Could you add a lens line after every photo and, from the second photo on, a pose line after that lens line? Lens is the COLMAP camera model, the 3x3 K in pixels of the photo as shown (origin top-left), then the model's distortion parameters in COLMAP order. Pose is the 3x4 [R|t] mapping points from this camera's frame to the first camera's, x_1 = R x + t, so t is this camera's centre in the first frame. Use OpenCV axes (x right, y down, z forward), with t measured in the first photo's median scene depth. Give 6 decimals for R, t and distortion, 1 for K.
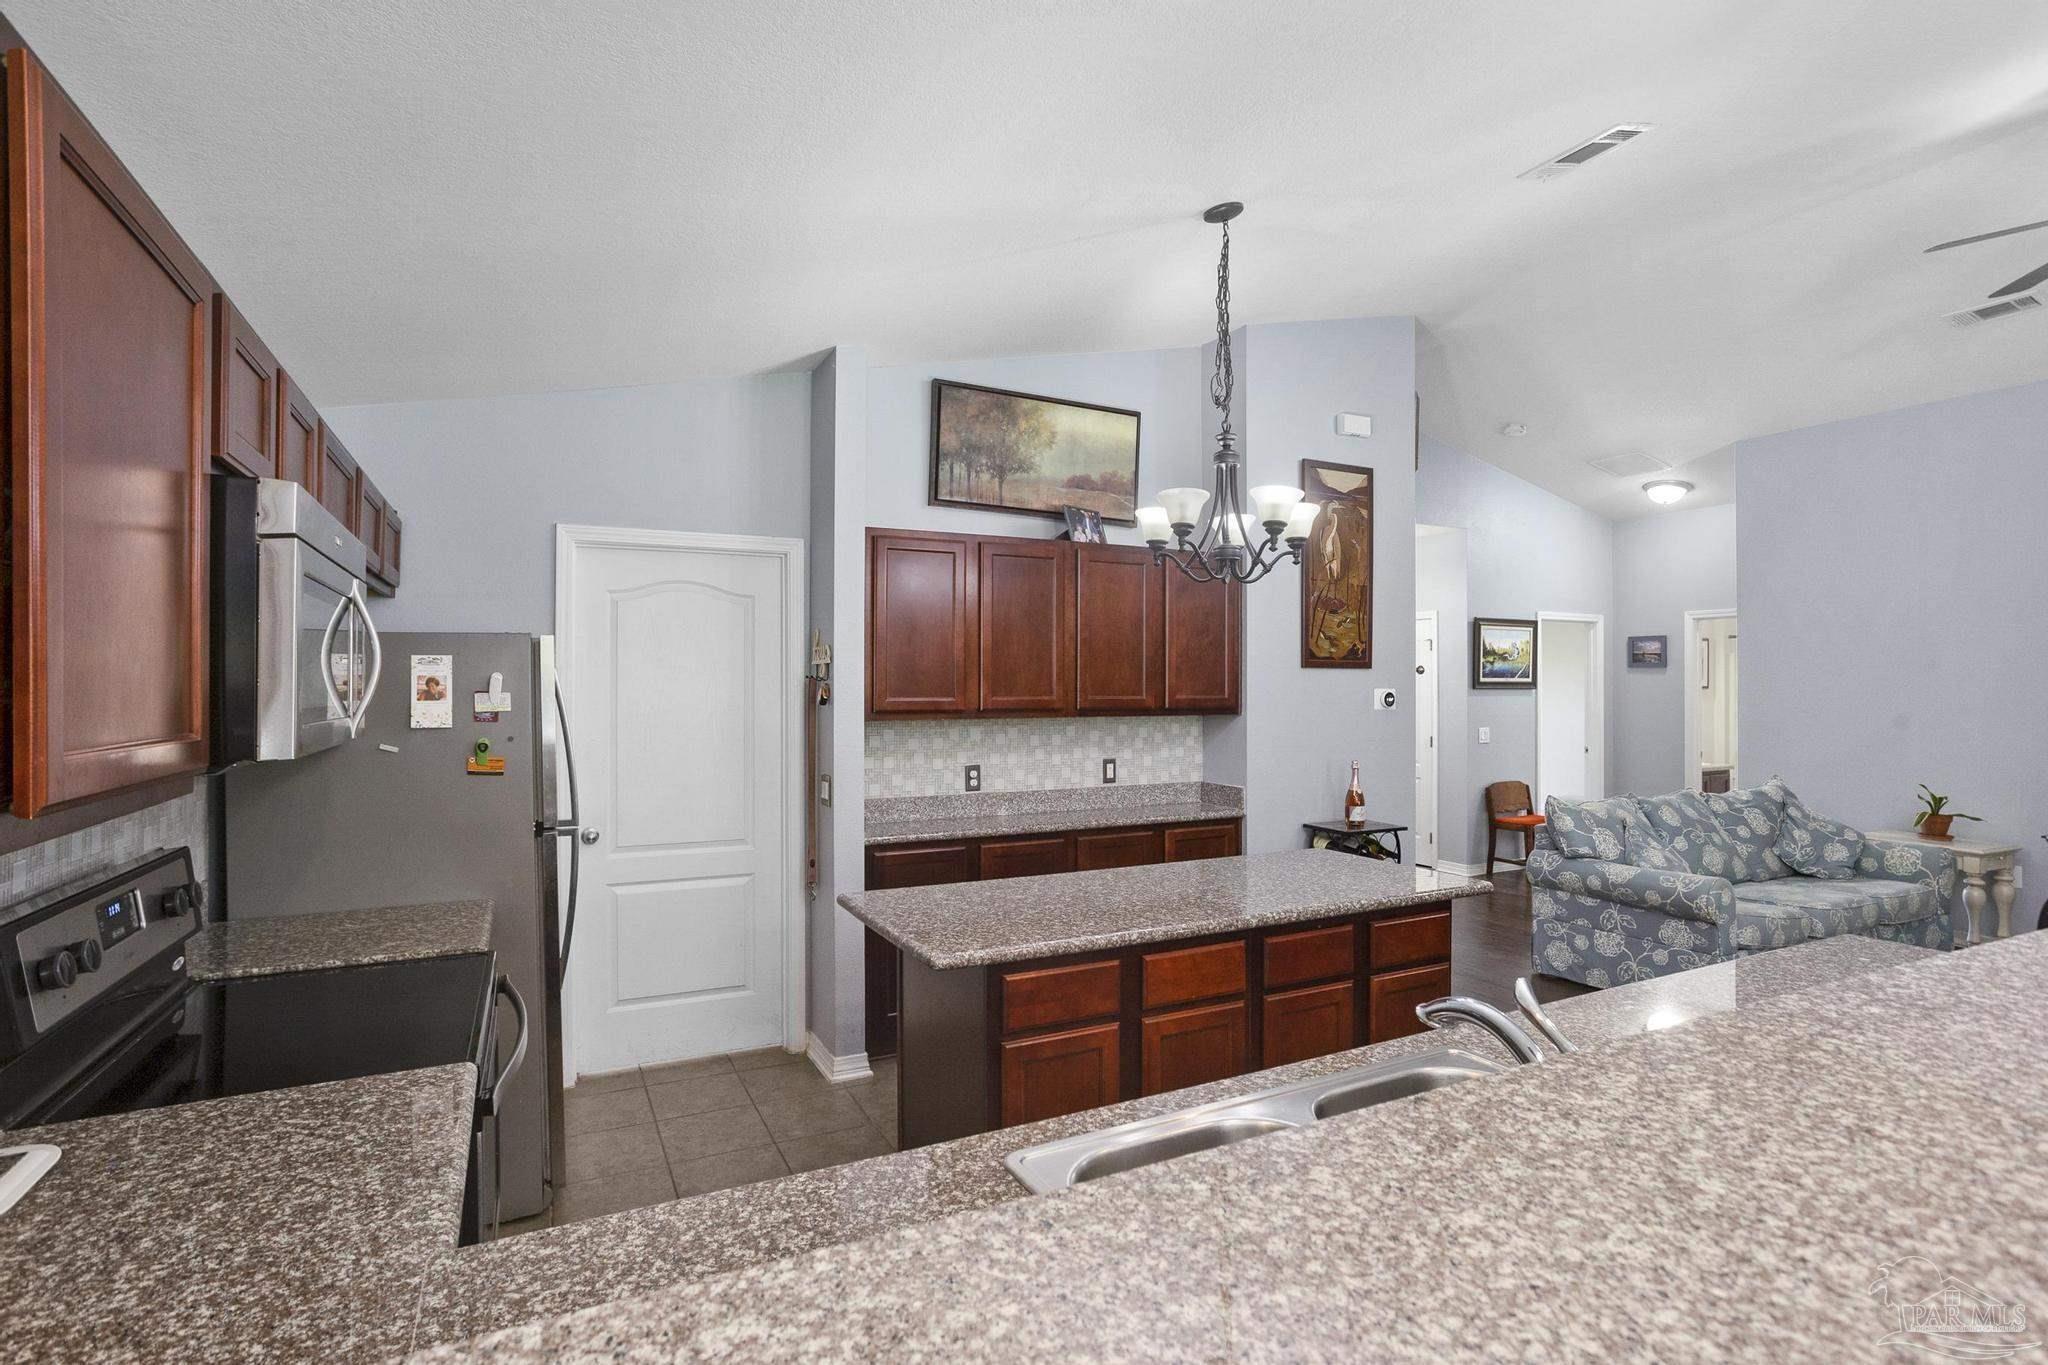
lens RADIAL K [[995.0, 0, 1025.2], [0, 995.0, 687.6], [0, 0, 1]] dist [-0.049602, 0.024529]
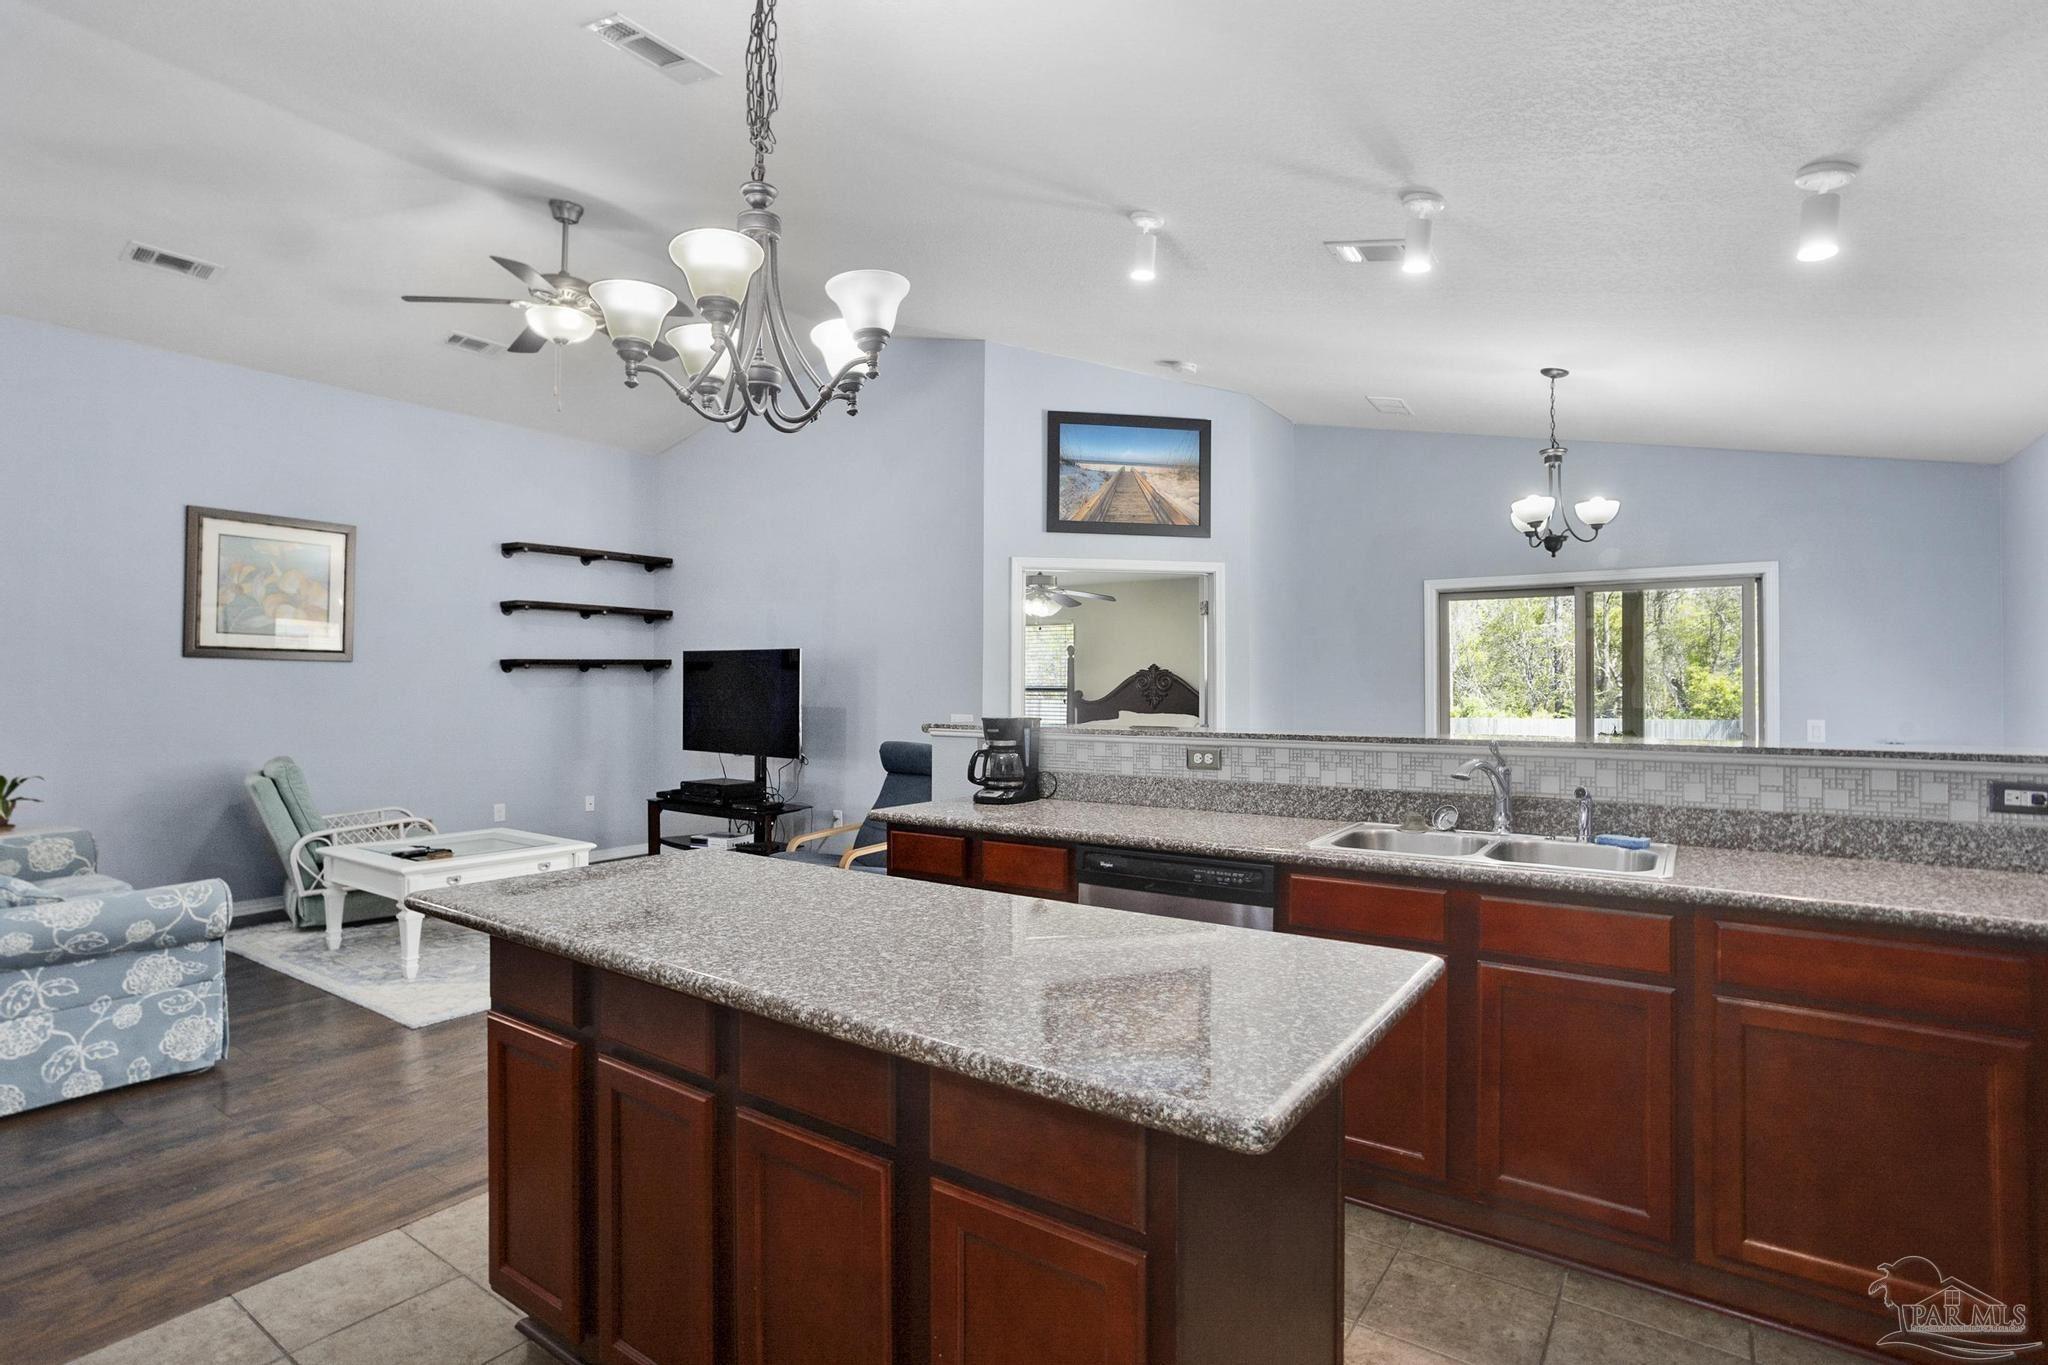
lens RADIAL K [[995.0, 0, 1013.9], [0, 995.0, 672.9], [0, 0, 1]] dist [-0.049602, 0.024529]
pose [[-0.475848, 0.012580, 0.879438, -0.266951], [-0.001170, 0.999888, -0.014936, 0.037794], [-0.879527, -0.008137, -0.475780, 0.761408]]
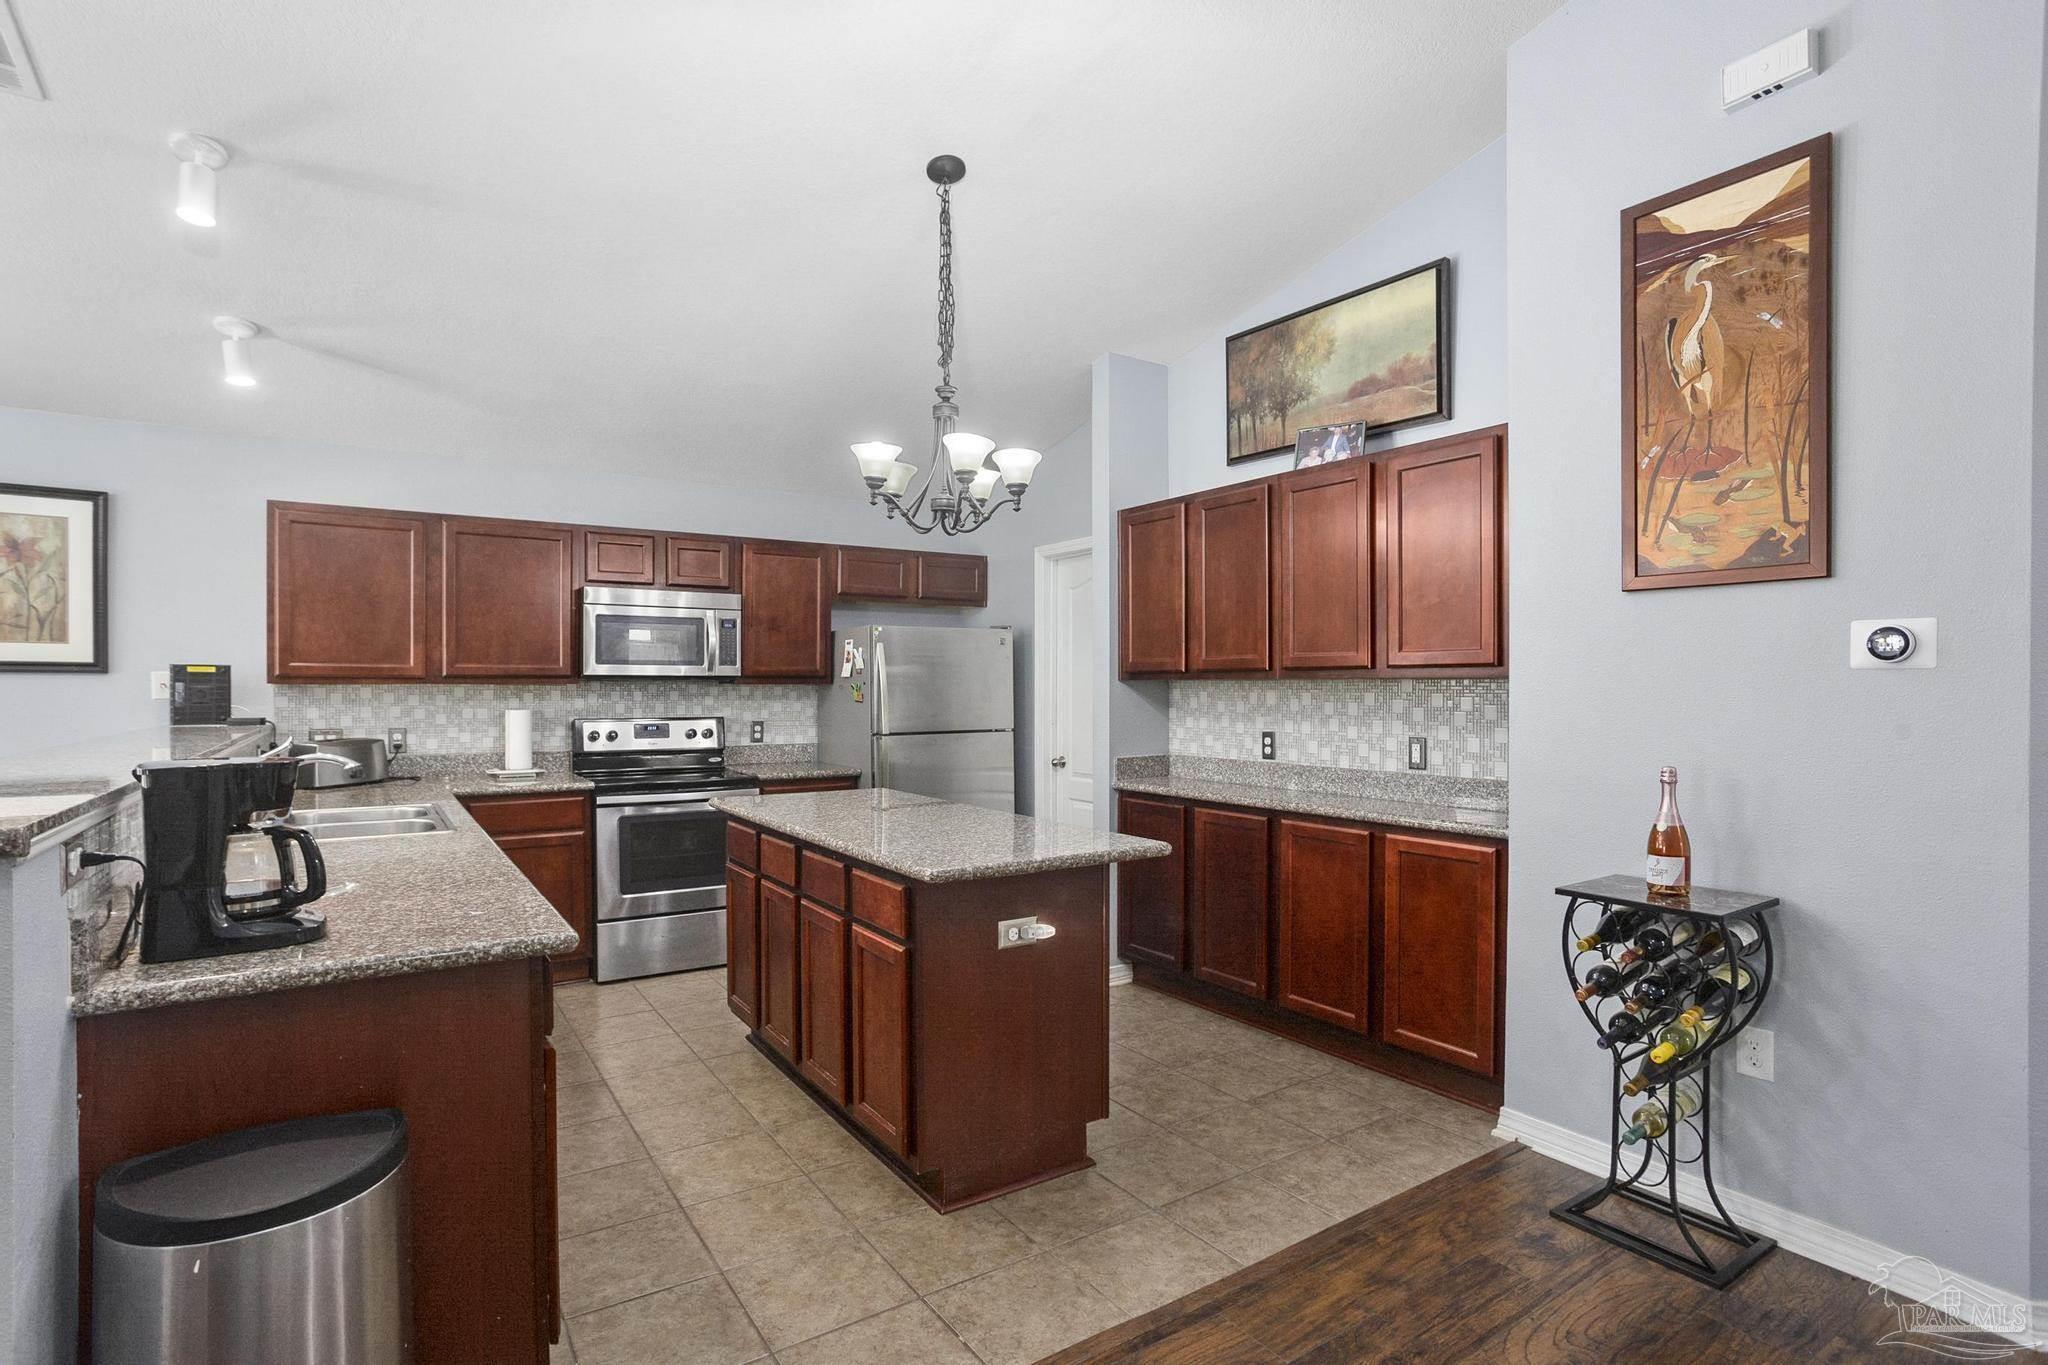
lens RADIAL K [[1003.0, 0, 1005.8], [0, 1003.0, 704.3], [0, 0, 1]] dist [-0.032719, 0.013711]
pose [[0.124020, 0.017659, -0.992123, 0.825763], [-0.000664, 0.999843, 0.017713, 0.034612], [0.992280, -0.001538, 0.124012, 0.619317]]
